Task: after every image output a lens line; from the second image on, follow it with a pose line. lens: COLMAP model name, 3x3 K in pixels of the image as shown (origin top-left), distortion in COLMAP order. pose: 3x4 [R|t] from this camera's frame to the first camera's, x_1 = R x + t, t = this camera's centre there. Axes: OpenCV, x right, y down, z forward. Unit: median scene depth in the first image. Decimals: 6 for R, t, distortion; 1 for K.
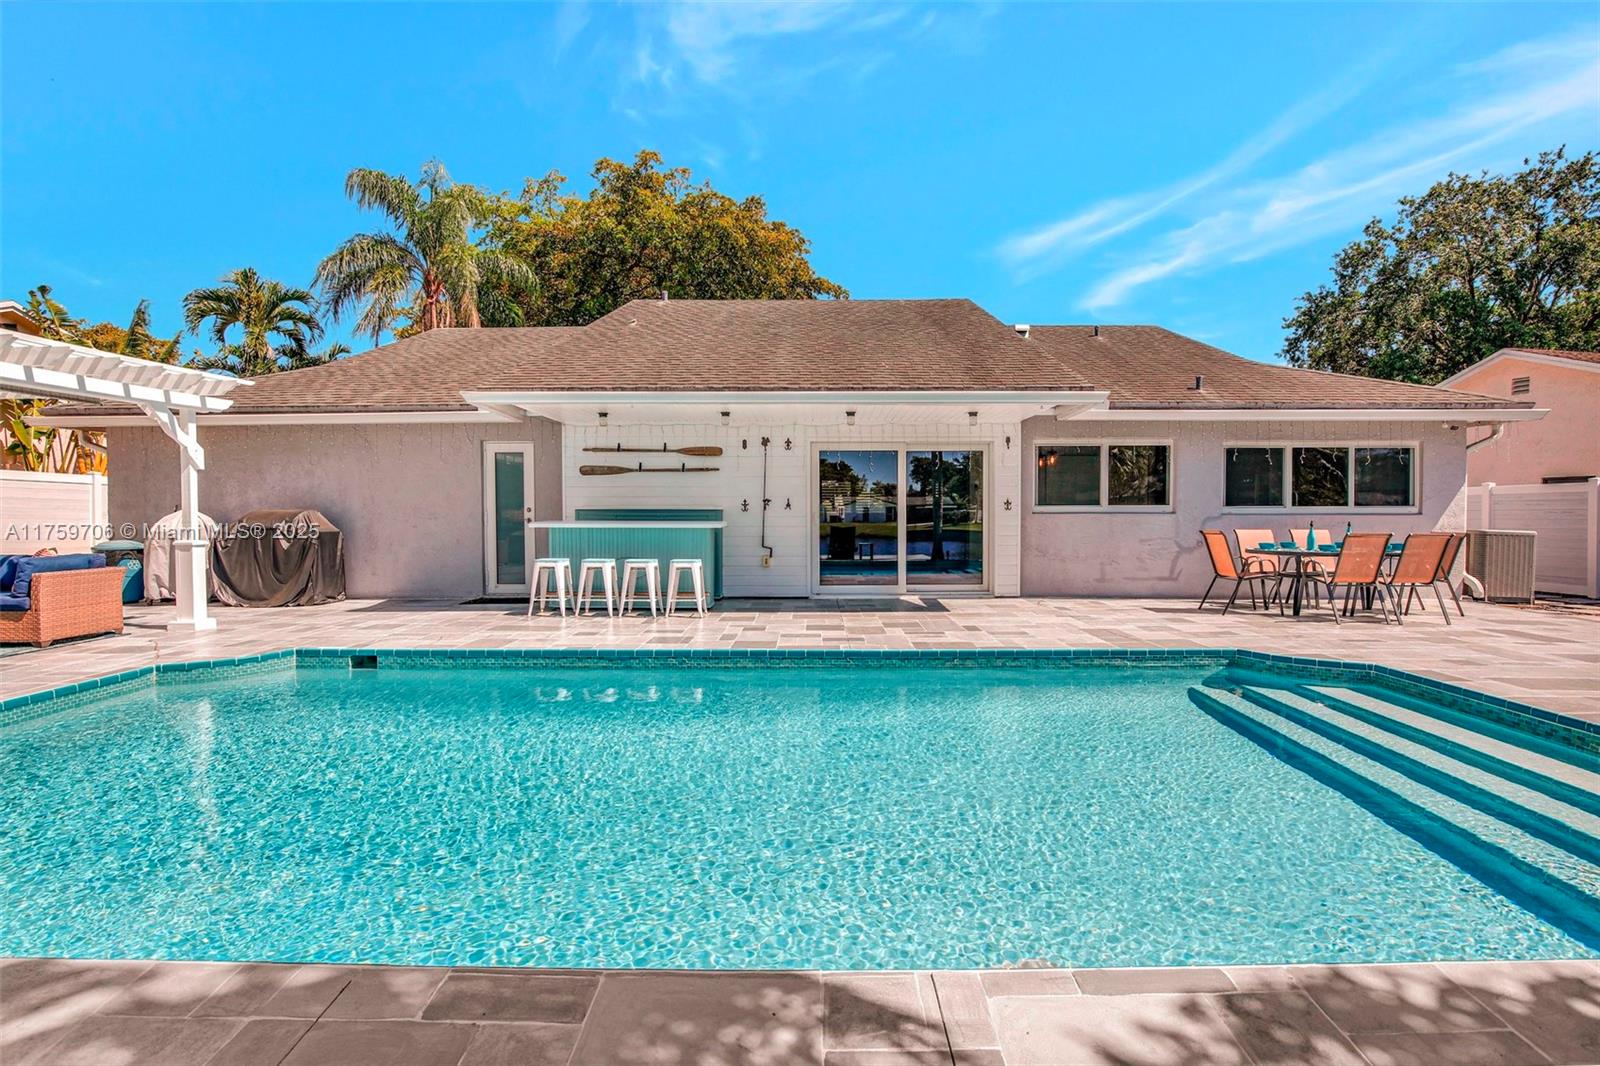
lens RADIAL K [[751.3, 0, 804.6], [0, 751.3, 526.2], [0, 0, 1]] dist [-0.033206, 0.000181]
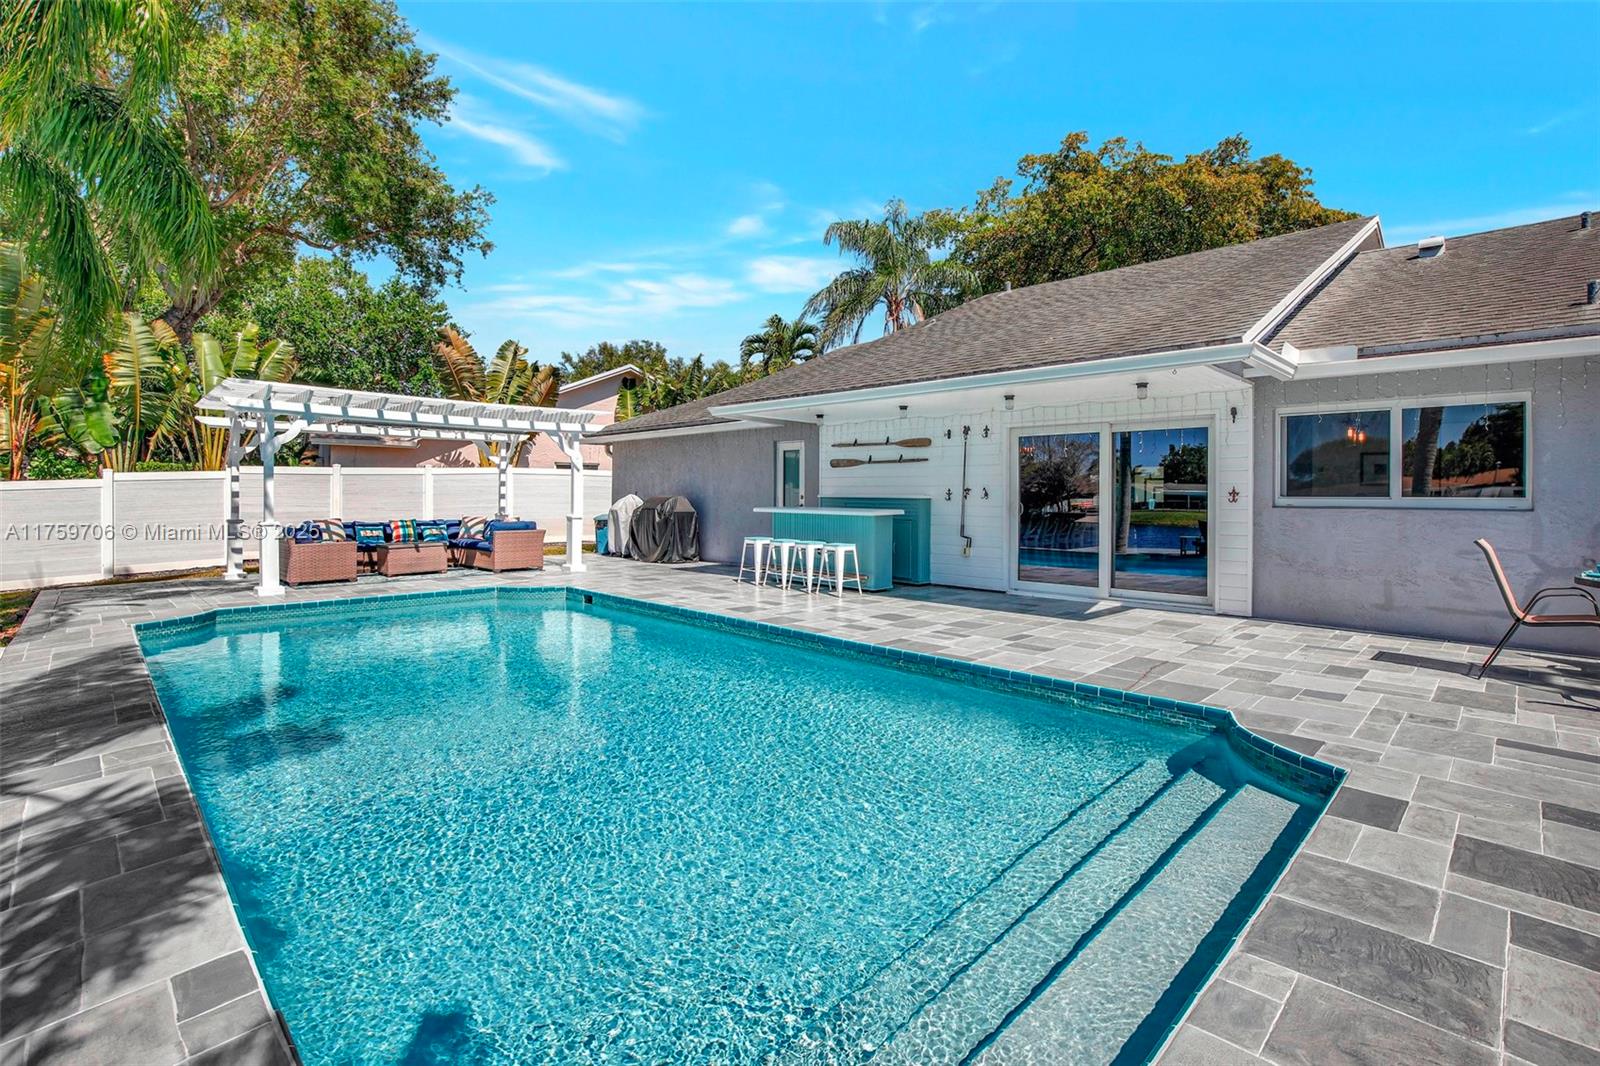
lens RADIAL K [[745.1, 0, 810.9], [0, 745.1, 498.5], [0, 0, 1]] dist [-0.028613, 0.000200]
pose [[0.713894, 0.009111, -0.700194, 0.489212], [-0.020940, 0.999746, -0.008341, -0.010284], [0.699940, 0.020617, 0.713904, 0.154948]]
